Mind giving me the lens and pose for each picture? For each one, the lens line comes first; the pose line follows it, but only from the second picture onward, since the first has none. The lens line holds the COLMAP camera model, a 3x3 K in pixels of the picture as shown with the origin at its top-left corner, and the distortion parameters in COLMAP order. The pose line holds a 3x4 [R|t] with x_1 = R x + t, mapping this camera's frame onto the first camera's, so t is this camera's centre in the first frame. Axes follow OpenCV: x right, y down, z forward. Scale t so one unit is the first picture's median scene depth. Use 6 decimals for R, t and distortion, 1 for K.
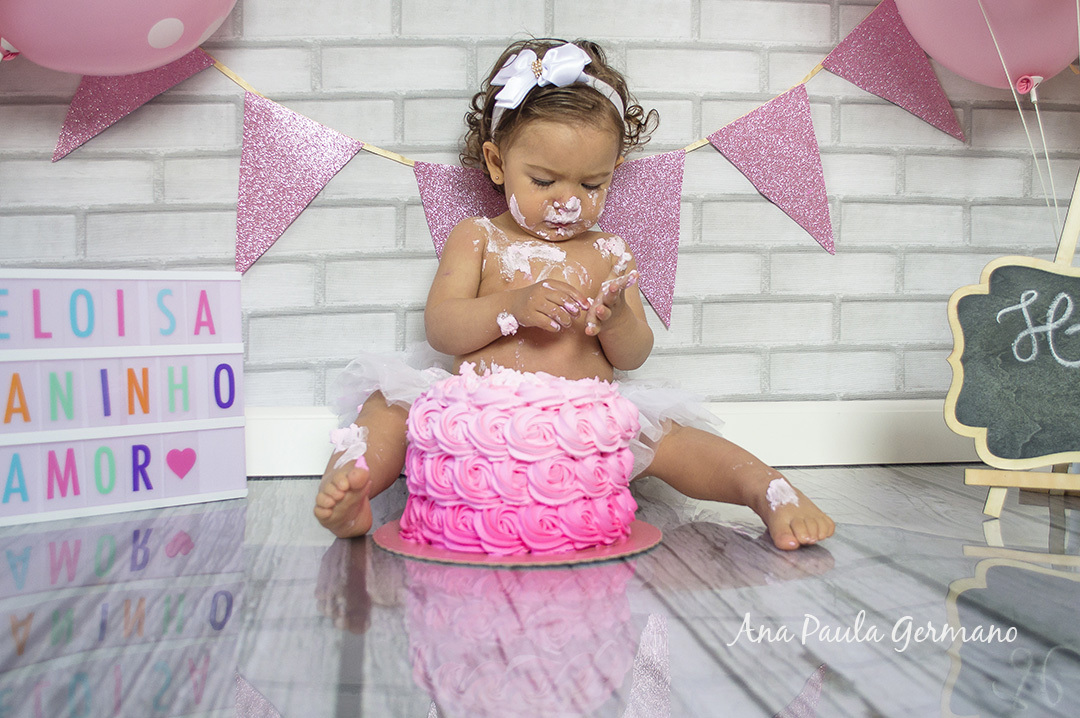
lens RADIAL K [[1128.6, 0, 548.2], [0, 1128.6, 364.3], [0, 0, 1]] dist [-0.042908, -0.019054]
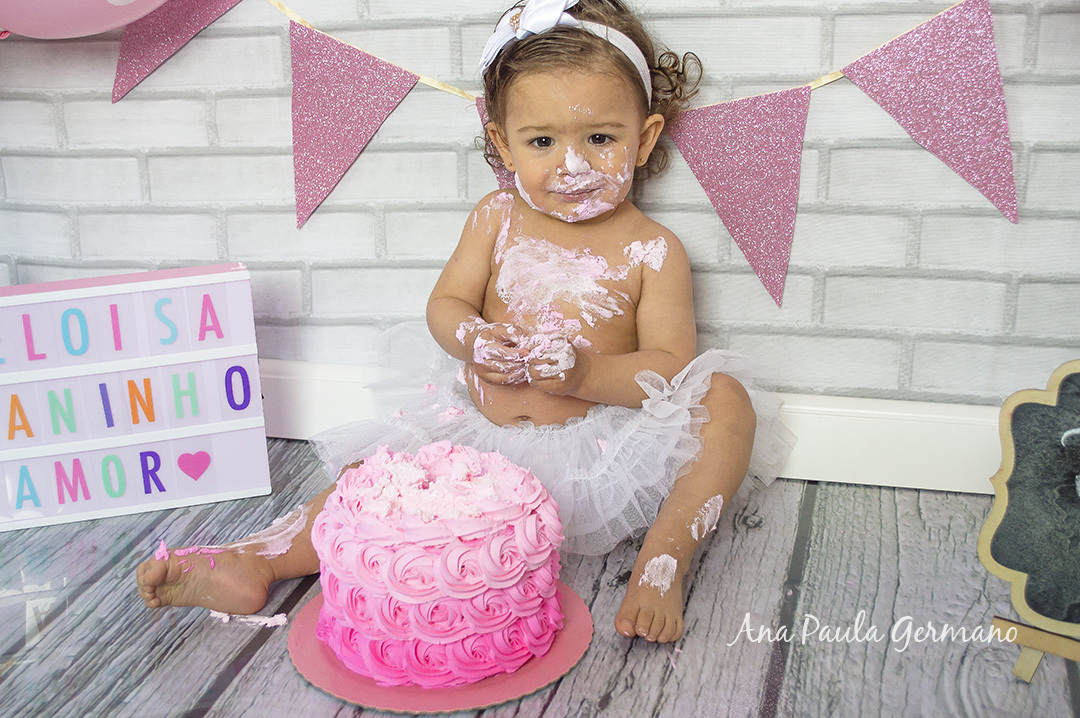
lens RADIAL K [[1380.8, 0, 540.0], [0, 1380.8, 359.0], [0, 0, 1]] dist [-0.020003, 0.000014]
pose [[0.918417, 0.108257, -0.380514, 0.351099], [0.005333, 0.958356, 0.285525, -0.296059], [0.395578, -0.264260, 0.879593, 0.053590]]
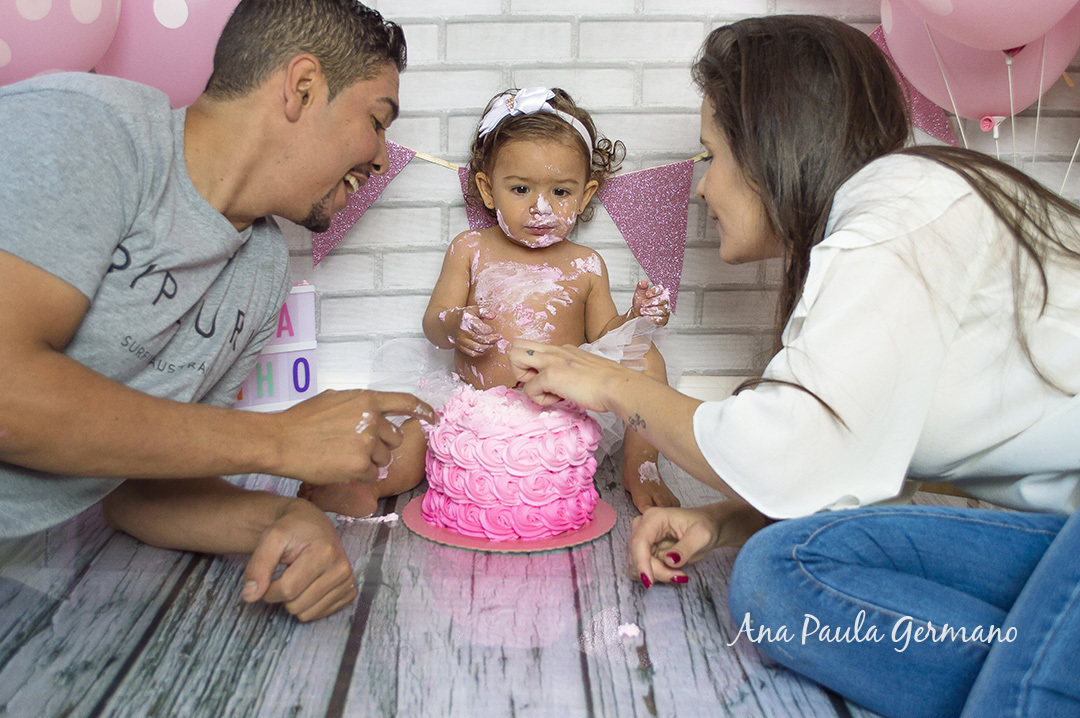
lens RADIAL K [[1297.5, 0, 540.0], [0, 1297.5, 359.0], [0, 0, 1]] dist [-0.011082, -0.006360]
pose [[0.991417, 0.042379, -0.123680, 0.147210], [-0.021686, 0.986207, 0.164090, -0.214153], [0.128928, -0.159999, 0.978661, -0.358858]]
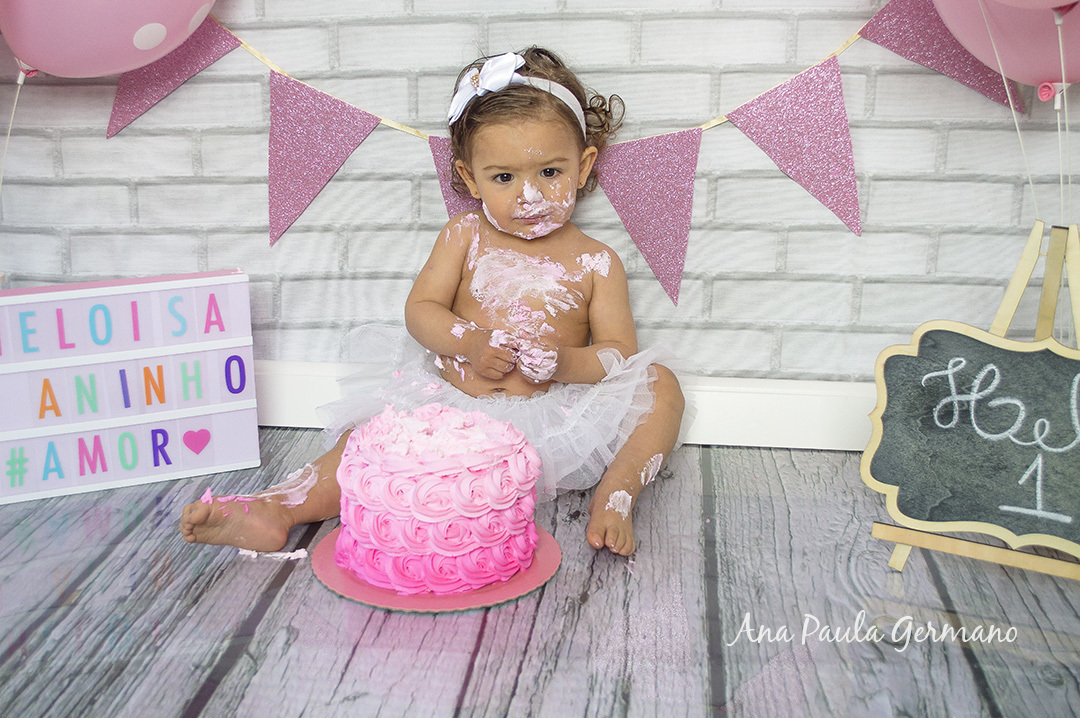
lens RADIAL K [[1276.3, 0, 541.8], [0, 1276.3, 356.7], [0, 0, 1]] dist [-0.014280, -0.047386]
pose [[0.968384, 0.076890, -0.237317, 0.281329], [-0.020519, 0.972641, 0.231403, -0.263237], [0.248617, -0.219218, 0.943469, -0.124127]]
